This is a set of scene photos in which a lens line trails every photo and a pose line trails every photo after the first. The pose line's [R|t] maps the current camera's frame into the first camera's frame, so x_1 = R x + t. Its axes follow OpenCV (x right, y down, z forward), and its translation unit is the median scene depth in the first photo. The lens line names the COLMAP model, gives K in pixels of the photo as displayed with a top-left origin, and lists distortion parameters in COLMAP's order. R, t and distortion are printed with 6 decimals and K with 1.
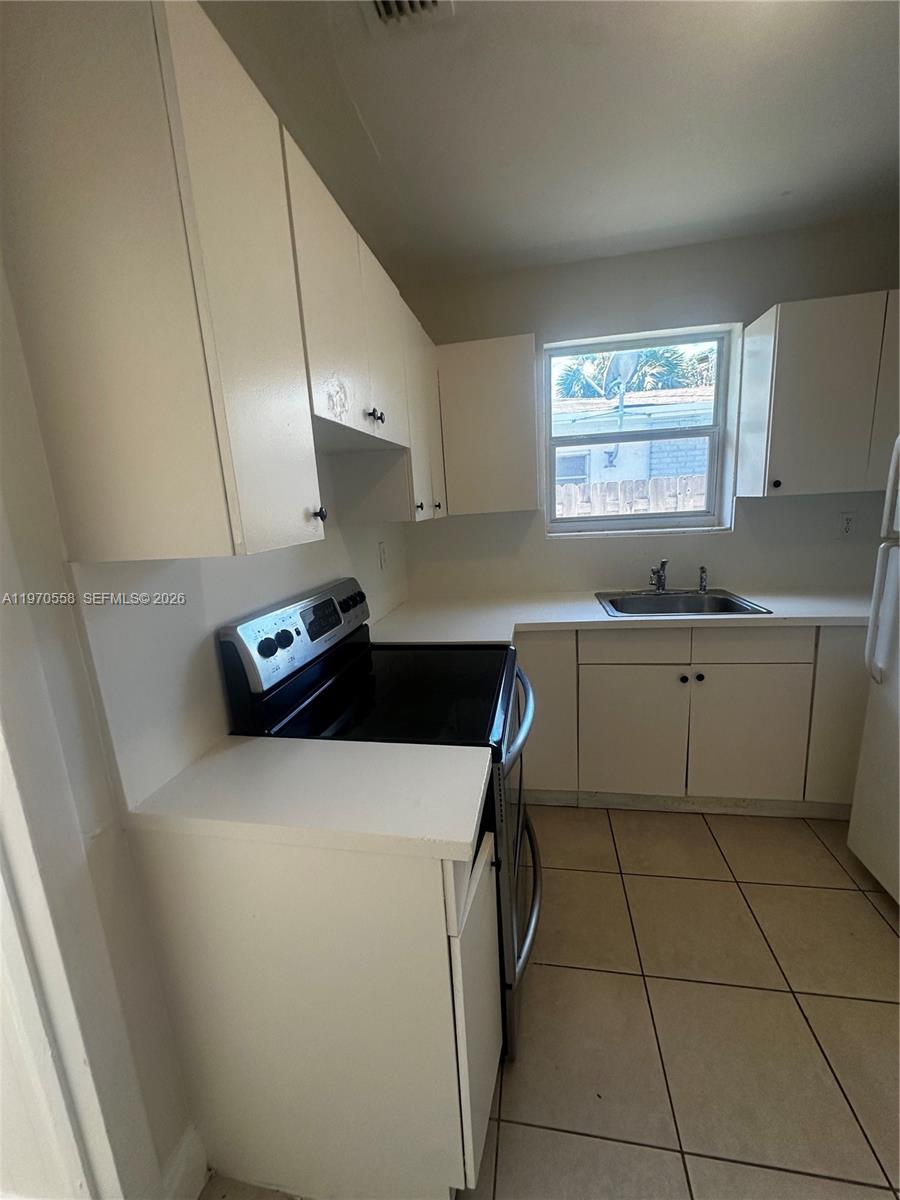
lens RADIAL K [[479.0, 0, 450.6], [0, 479.0, 601.0], [0, 0, 1]] dist [-0.005604, 0.000894]
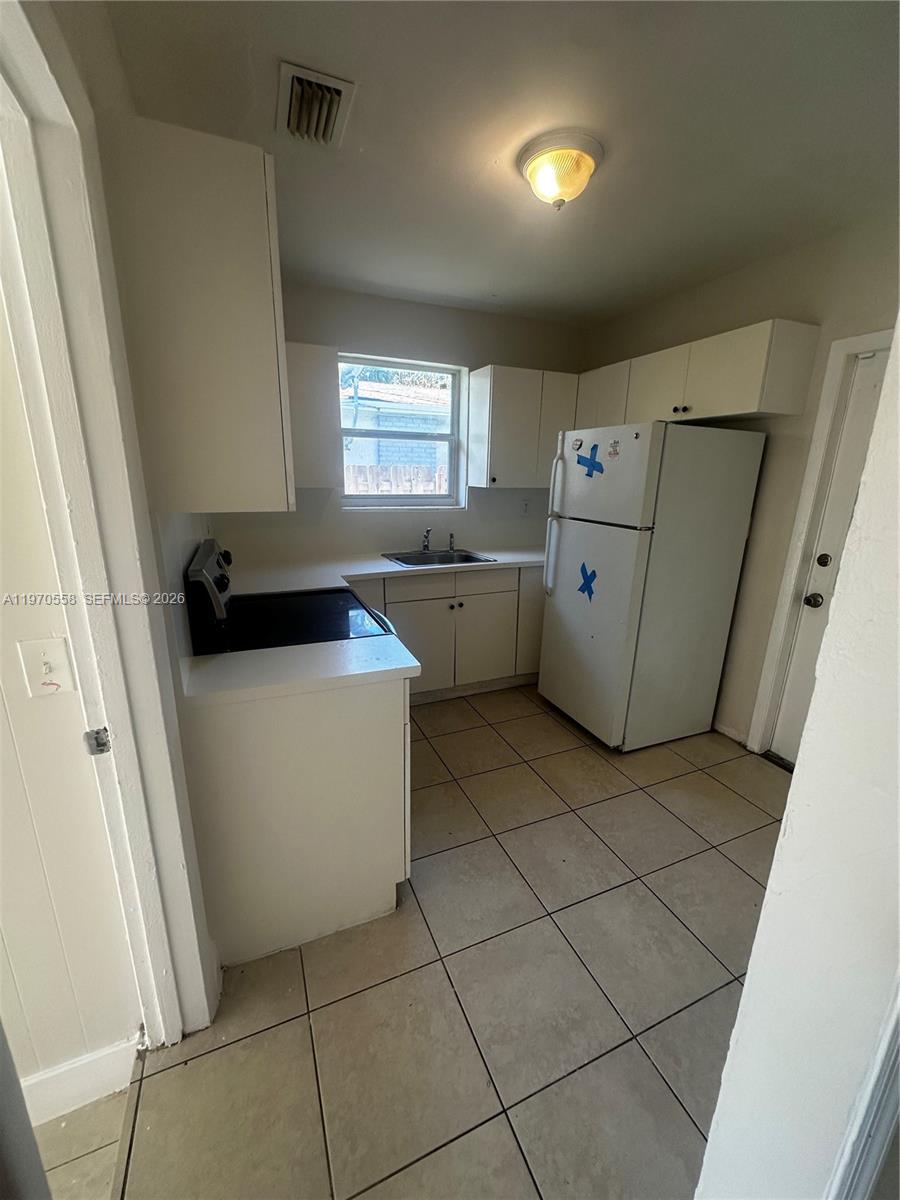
lens RADIAL K [[479.0, 0, 450.6], [0, 479.0, 601.0], [0, 0, 1]] dist [-0.005604, 0.000894]
pose [[0.832612, -0.073078, 0.549015, -0.294321], [0.047665, 0.997034, 0.060426, 0.045222], [-0.551802, -0.024143, 0.833626, -0.219139]]
